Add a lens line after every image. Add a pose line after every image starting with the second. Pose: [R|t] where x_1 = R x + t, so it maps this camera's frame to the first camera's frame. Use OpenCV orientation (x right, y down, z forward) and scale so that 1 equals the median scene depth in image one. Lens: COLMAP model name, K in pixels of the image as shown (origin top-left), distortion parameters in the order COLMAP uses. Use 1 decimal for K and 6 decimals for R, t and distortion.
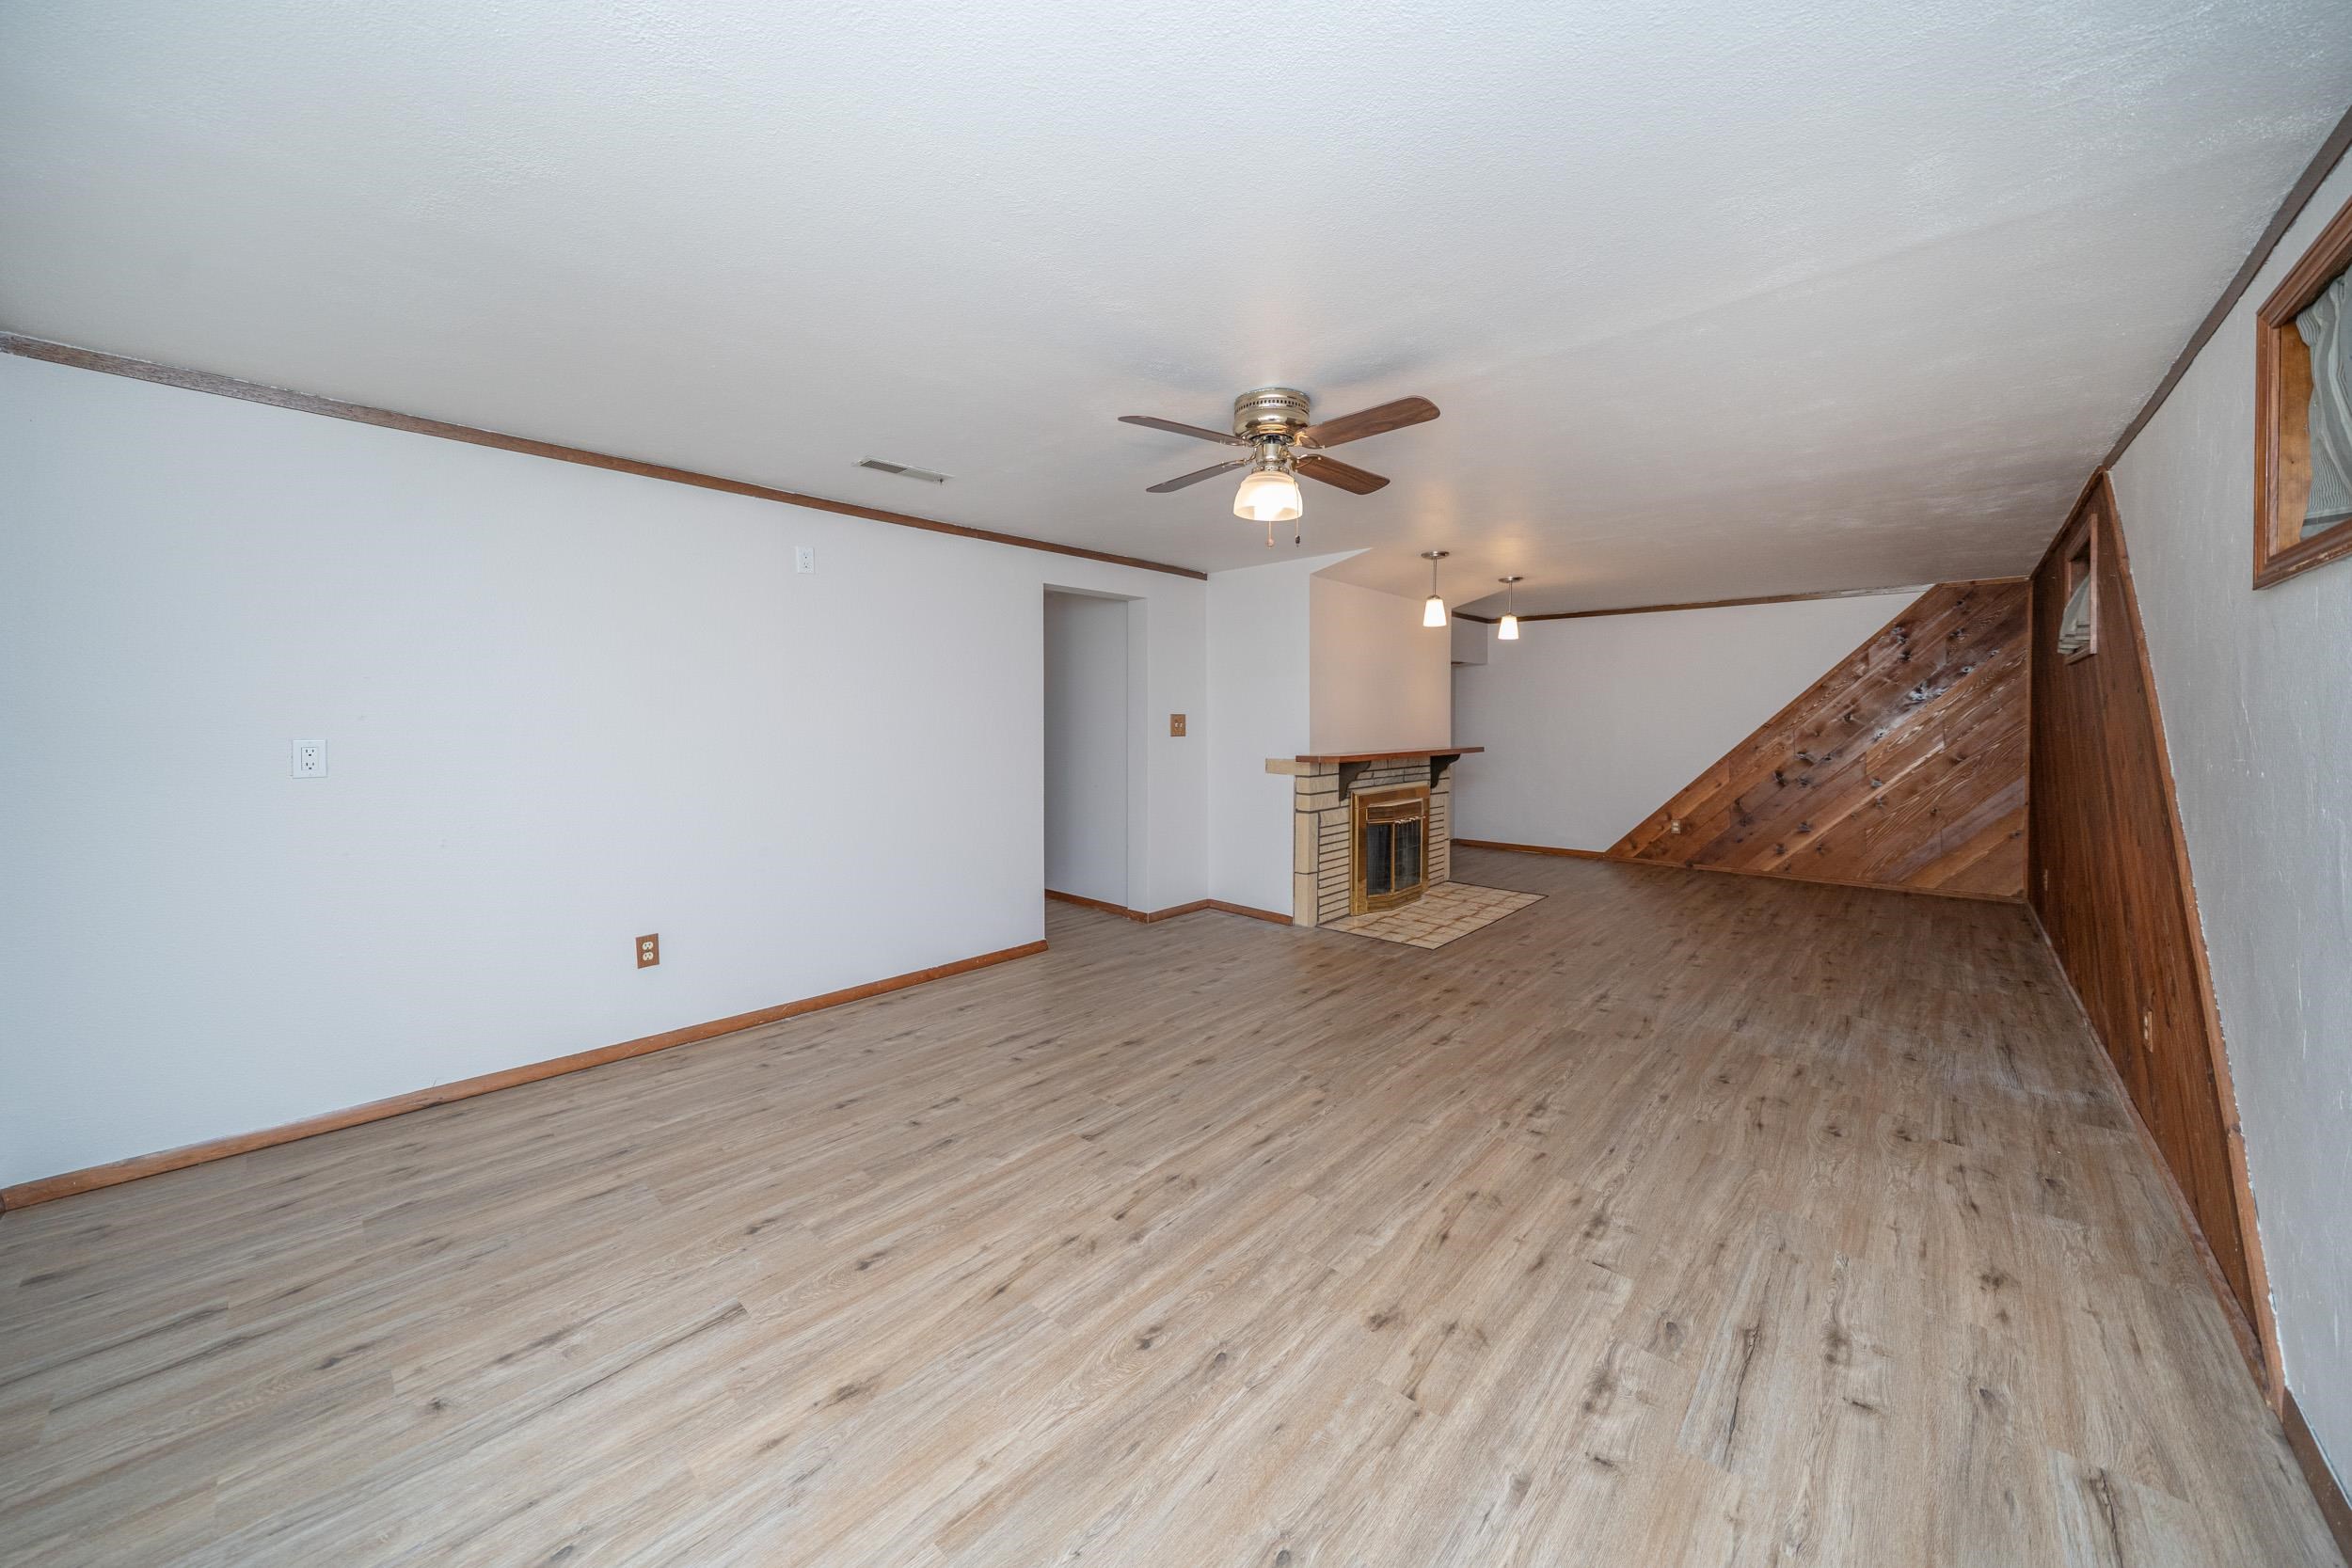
lens RADIAL K [[809.3, 0, 1175.1], [0, 809.3, 727.4], [0, 0, 1]] dist [0.000422, 0.000018]
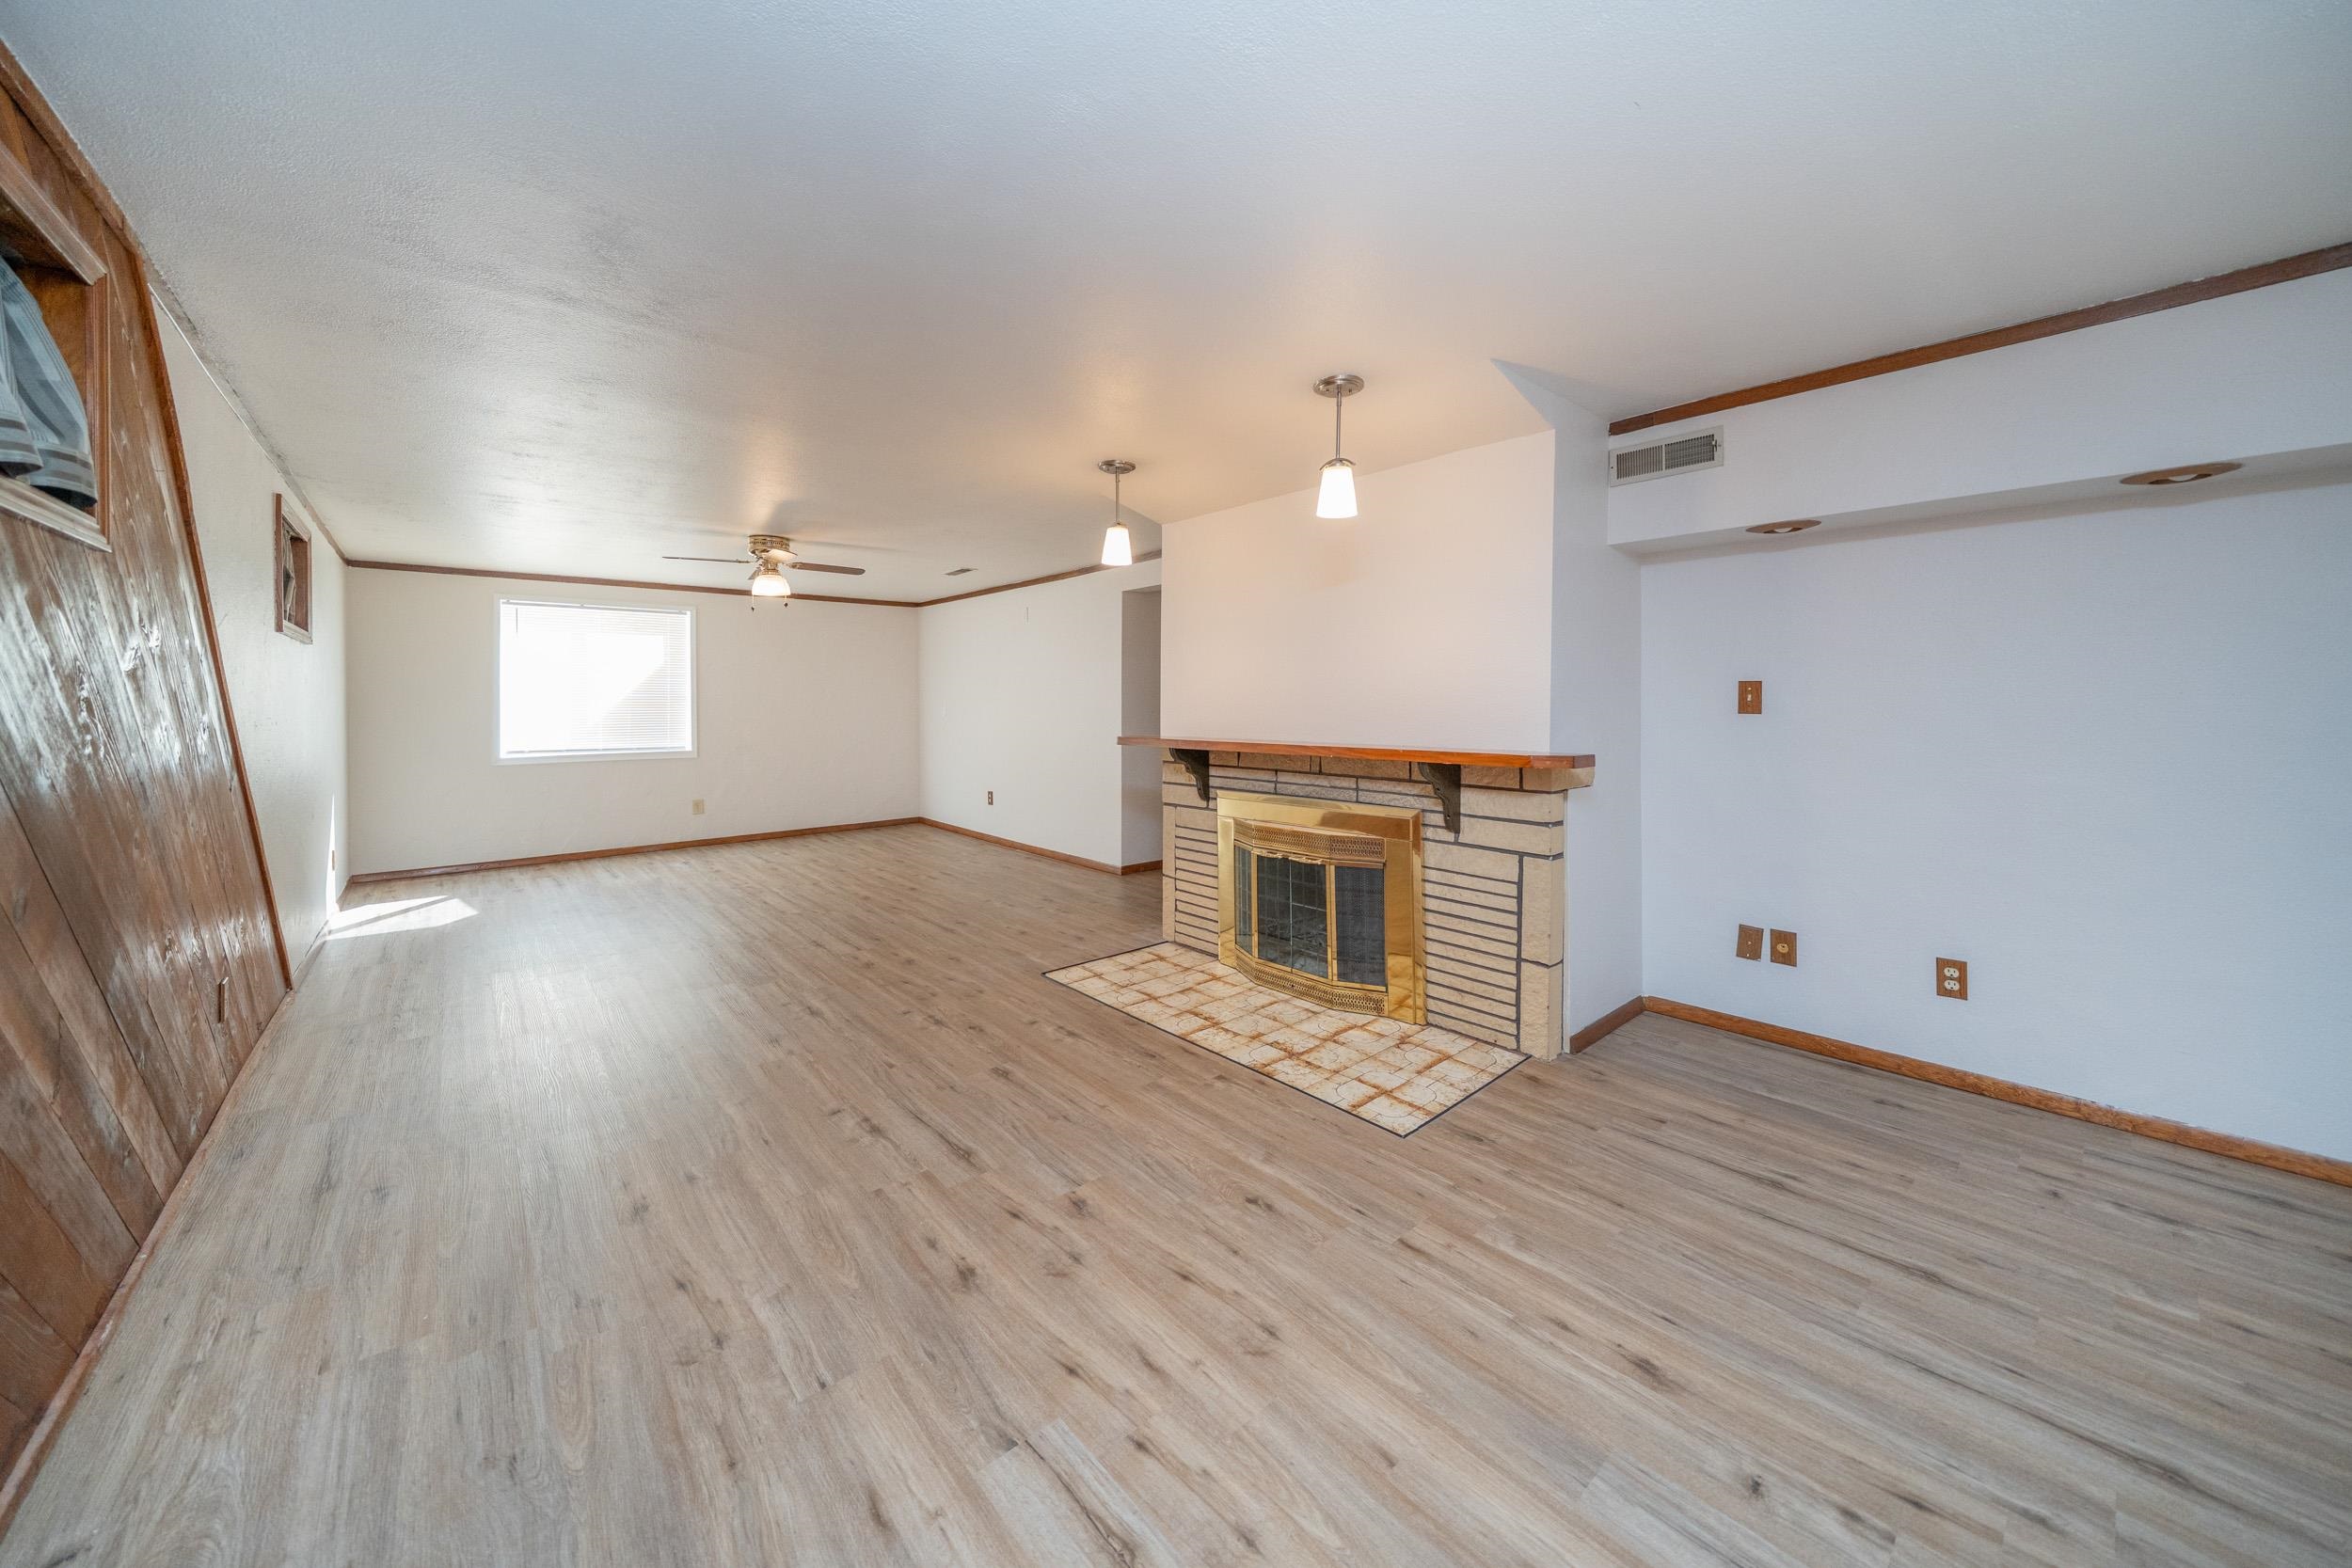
lens RADIAL K [[809.3, 0, 1175.1], [0, 809.3, 727.4], [0, 0, 1]] dist [0.000422, 0.000018]
pose [[-0.083709, 0.028712, -0.996077, 0.886766], [-0.011311, 0.999493, 0.029761, 0.000610], [0.996426, 0.013758, -0.083341, 0.955083]]
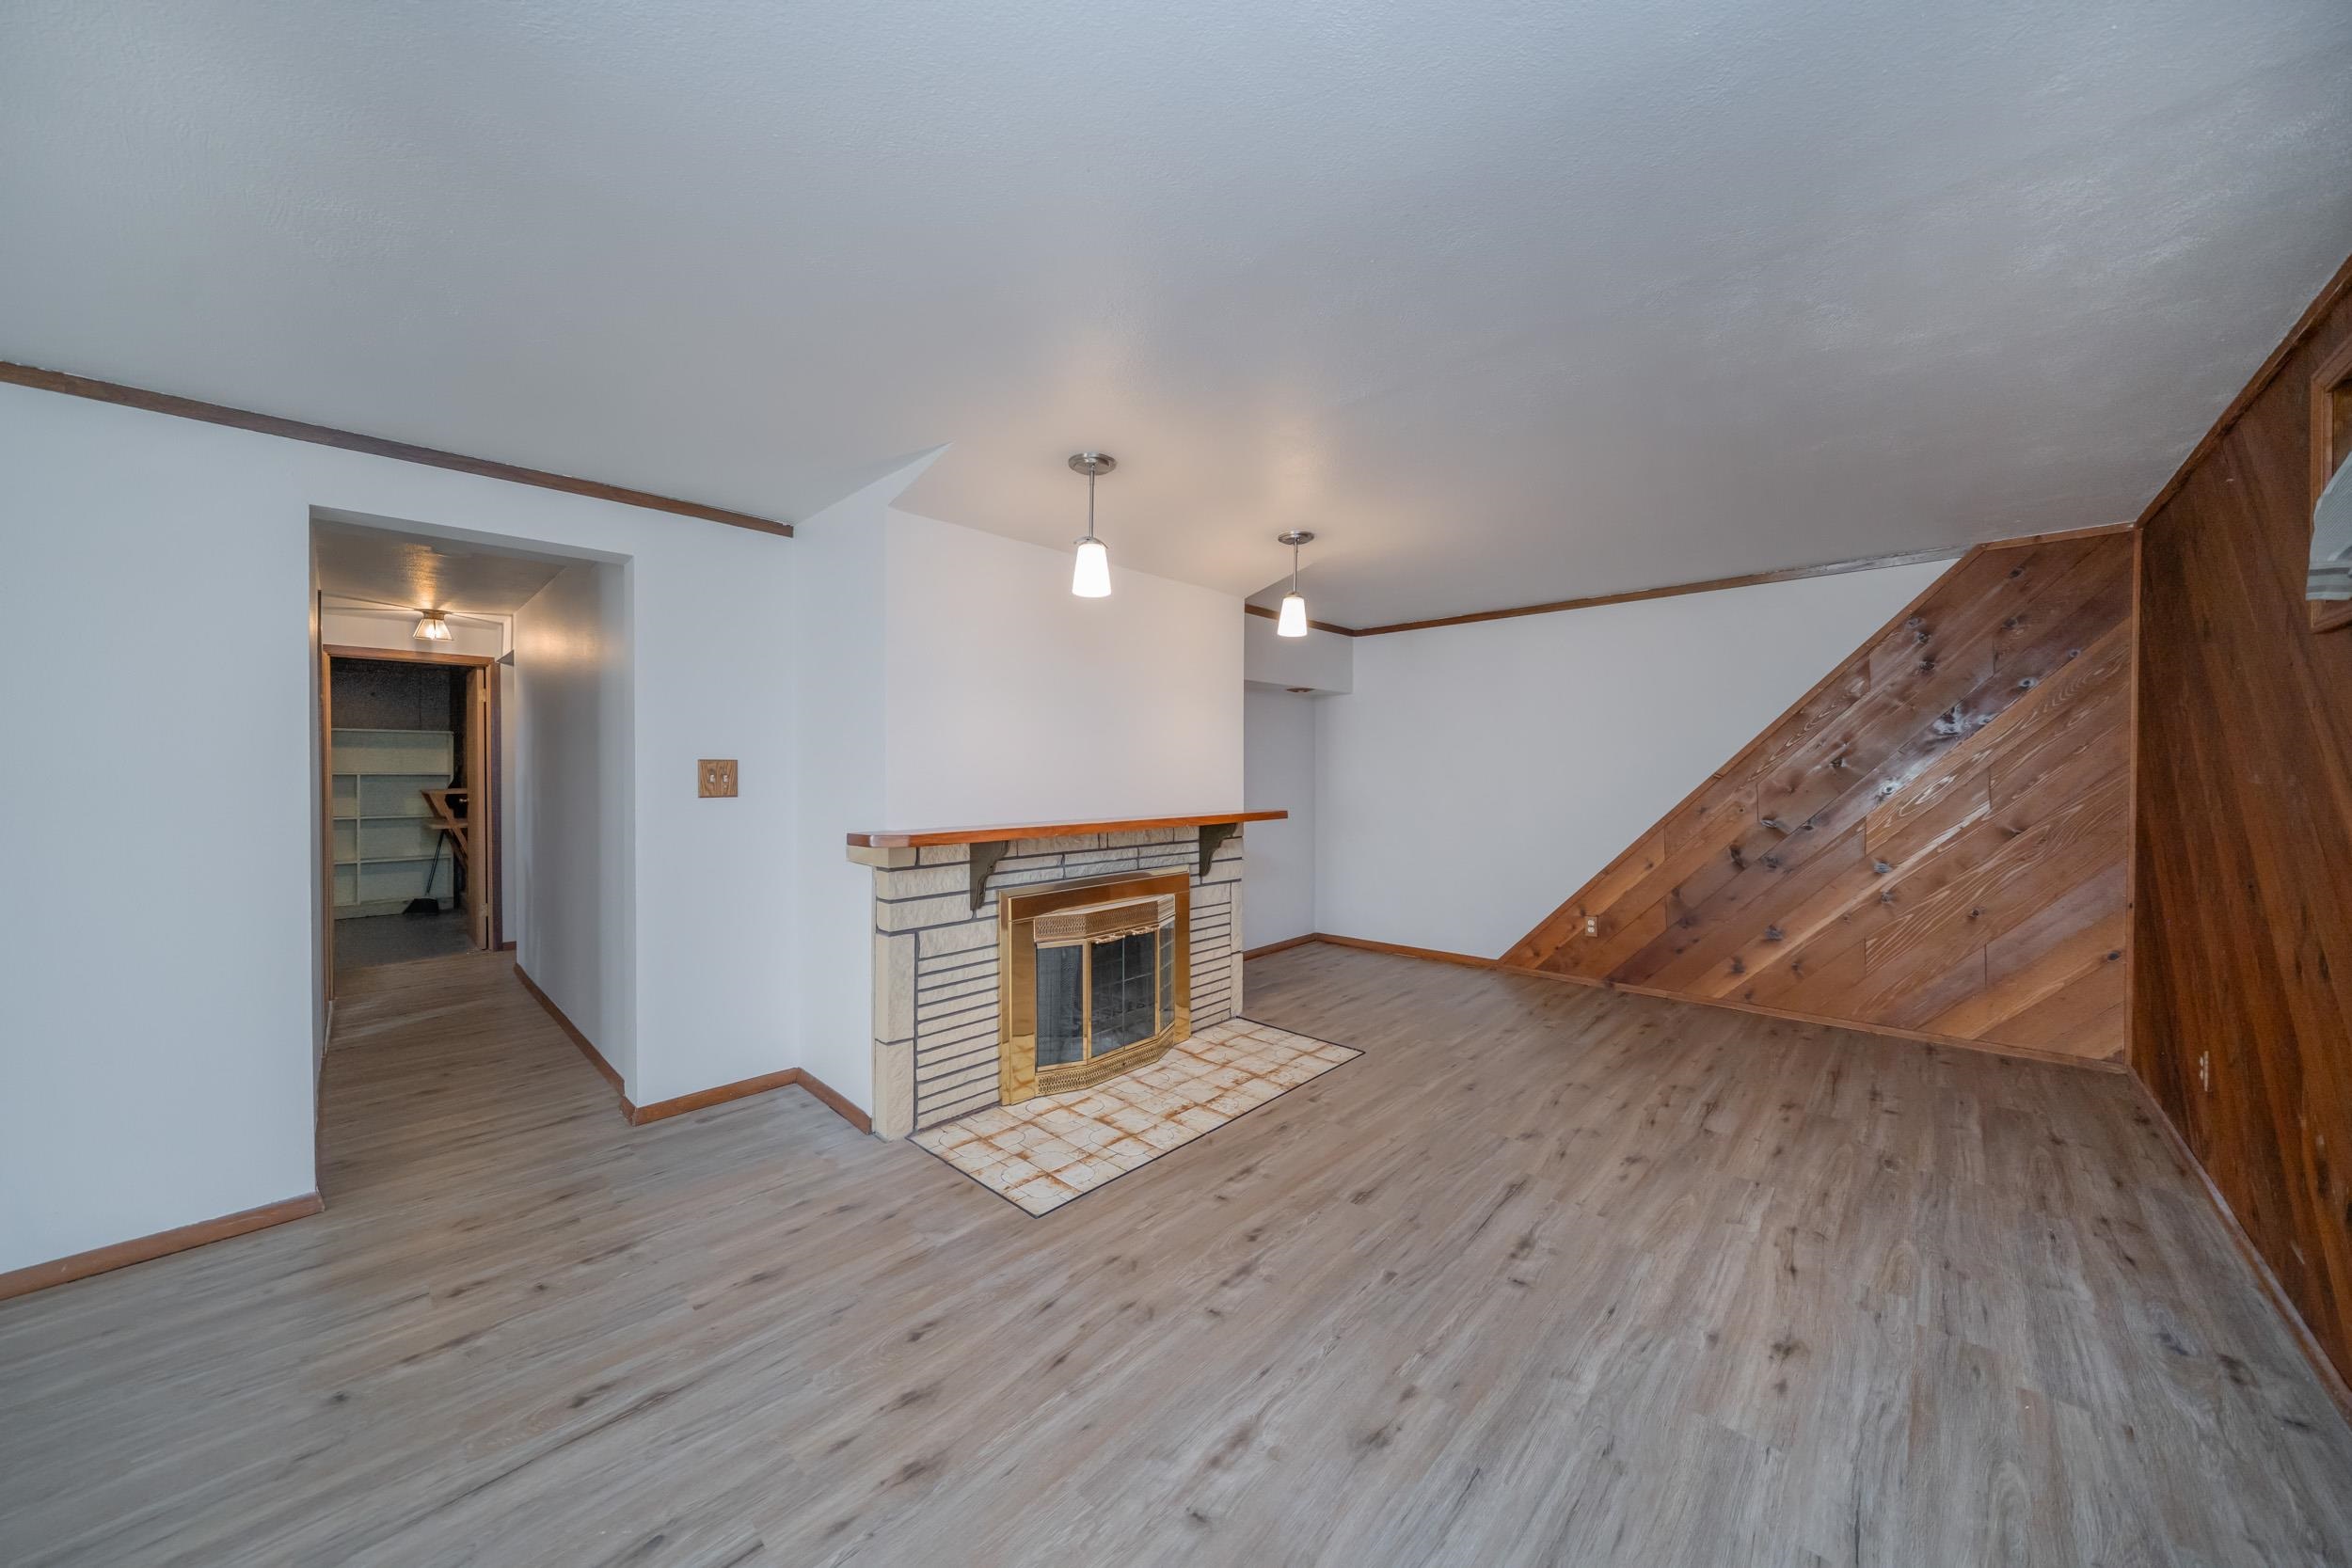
lens RADIAL K [[852.5, 0, 1176.0], [0, 852.5, 784.0], [0, 0, 1]] dist [-0.000435, -0.000069]
pose [[0.999623, -0.003402, 0.027244, 0.307246], [0.003327, 0.999991, 0.002788, 0.000670], [-0.027253, -0.002696, 0.999625, 0.361480]]
